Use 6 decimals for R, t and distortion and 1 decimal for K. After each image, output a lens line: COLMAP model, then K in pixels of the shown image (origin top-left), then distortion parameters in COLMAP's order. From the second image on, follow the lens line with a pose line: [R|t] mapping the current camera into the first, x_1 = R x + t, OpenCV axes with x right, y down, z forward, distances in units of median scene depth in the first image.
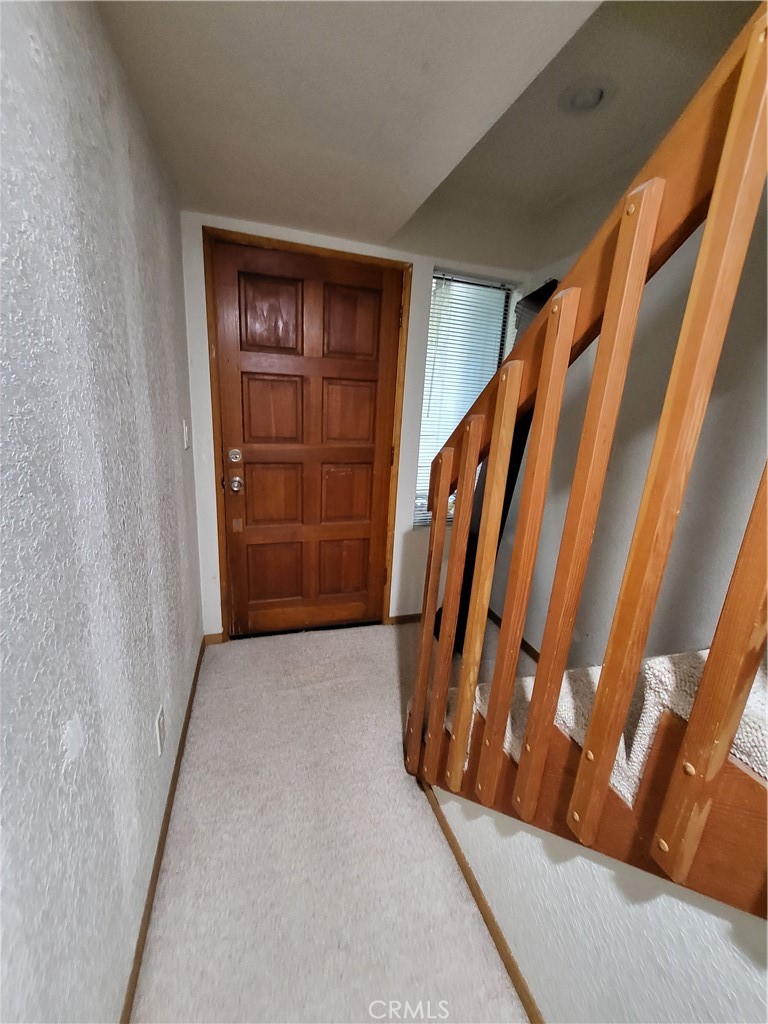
lens RADIAL K [[407.1, 0, 383.8], [0, 407.1, 513.8], [0, 0, 1]] dist [-0.001838, -0.000730]
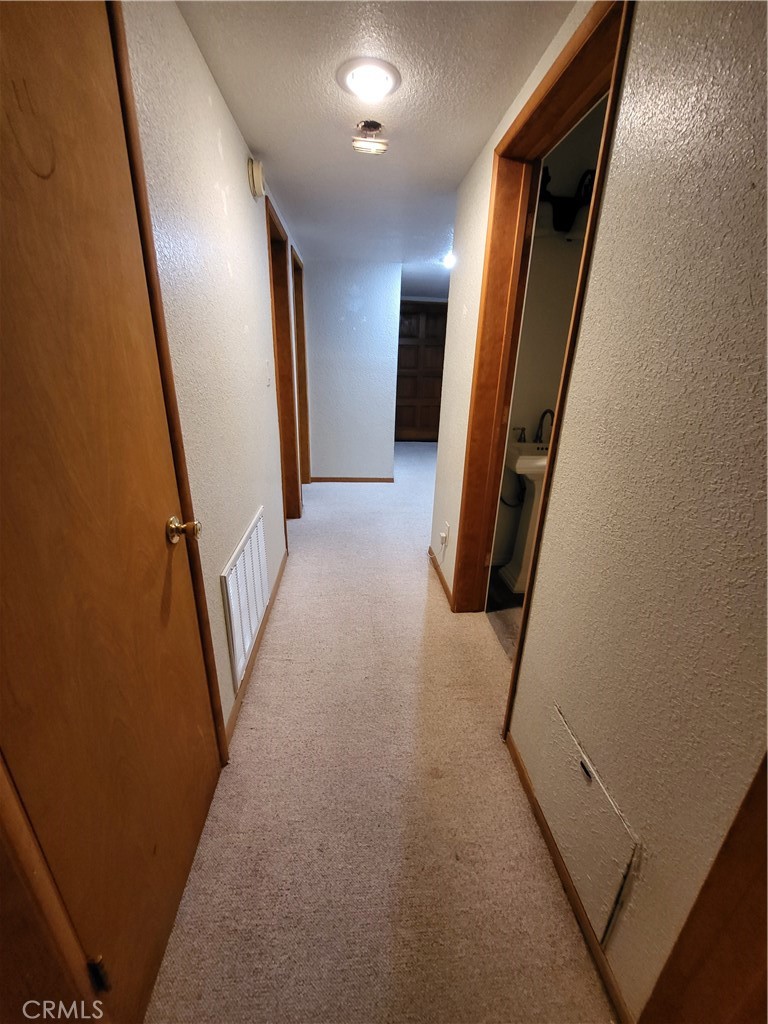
lens RADIAL K [[407.1, 0, 383.2], [0, 407.1, 509.4], [0, 0, 1]] dist [-0.001838, -0.000730]
pose [[0.969688, 0.051527, -0.238854, 0.307394], [-0.031972, 0.995865, 0.085034, 0.579891], [0.242248, -0.074820, 0.967325, -1.922141]]
